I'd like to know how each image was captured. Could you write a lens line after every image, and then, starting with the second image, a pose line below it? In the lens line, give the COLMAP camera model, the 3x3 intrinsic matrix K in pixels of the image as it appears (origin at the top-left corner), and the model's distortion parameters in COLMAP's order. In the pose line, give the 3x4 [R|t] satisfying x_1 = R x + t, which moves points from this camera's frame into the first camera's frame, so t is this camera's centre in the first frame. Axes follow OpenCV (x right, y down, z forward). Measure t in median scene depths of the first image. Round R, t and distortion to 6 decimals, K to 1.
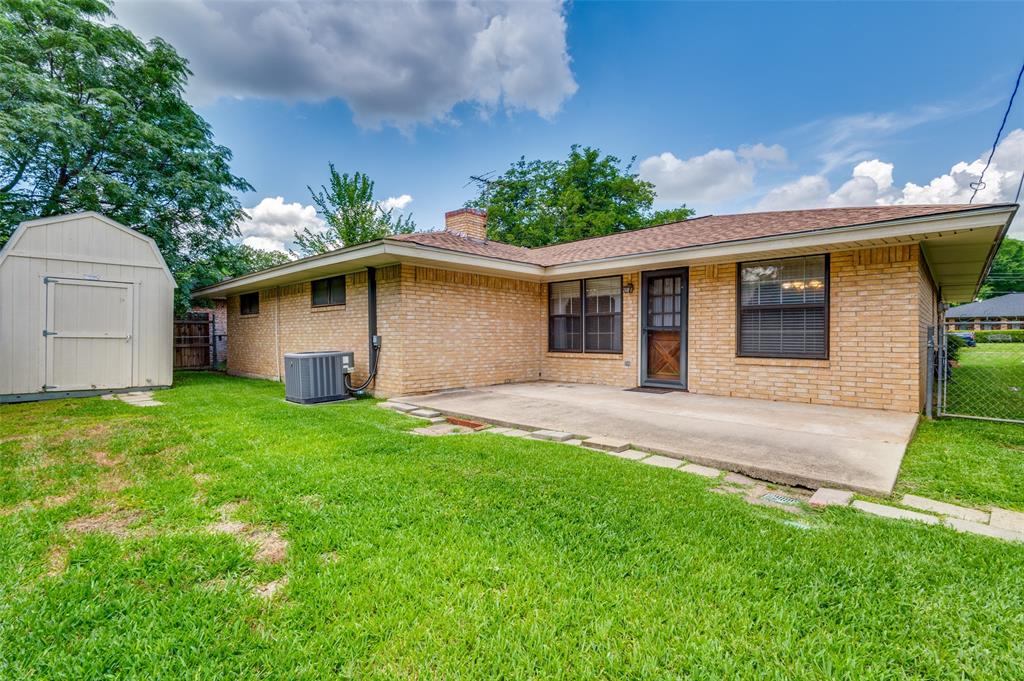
lens RADIAL K [[462.9, 0, 503.6], [0, 462.9, 339.1], [0, 0, 1]] dist [0.023863, -0.012610]
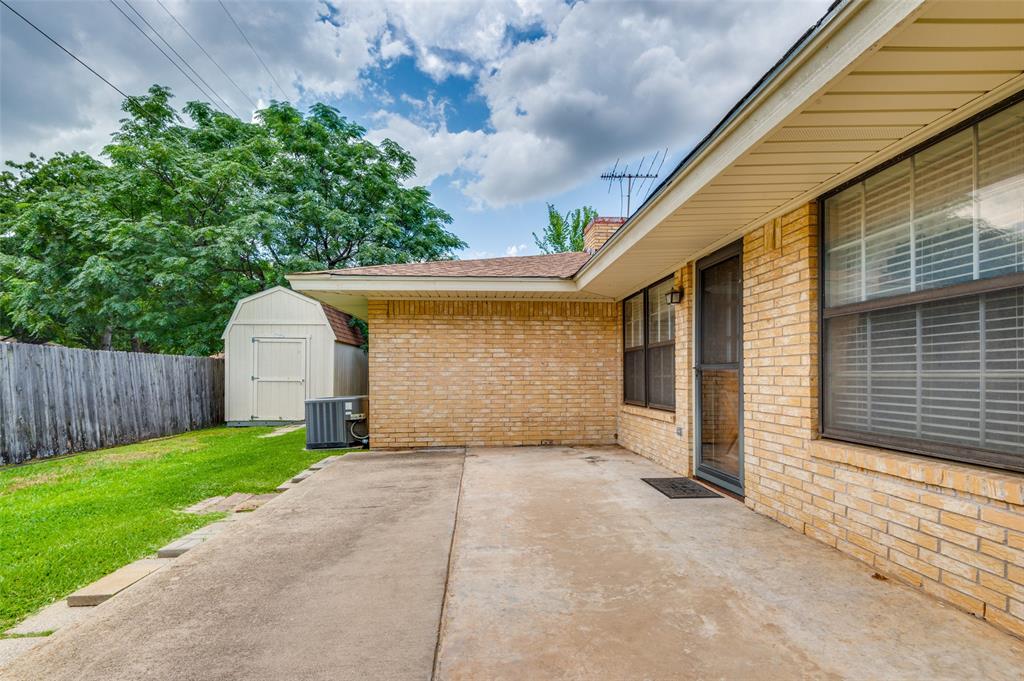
lens RADIAL K [[462.9, 0, 511.8], [0, 462.9, 371.7], [0, 0, 1]] dist [0.023863, -0.012610]
pose [[0.747879, -0.010260, -0.663756, 0.531485], [0.001408, 0.999903, -0.013869, -0.011913], [0.663834, 0.009438, 0.747821, 0.491993]]
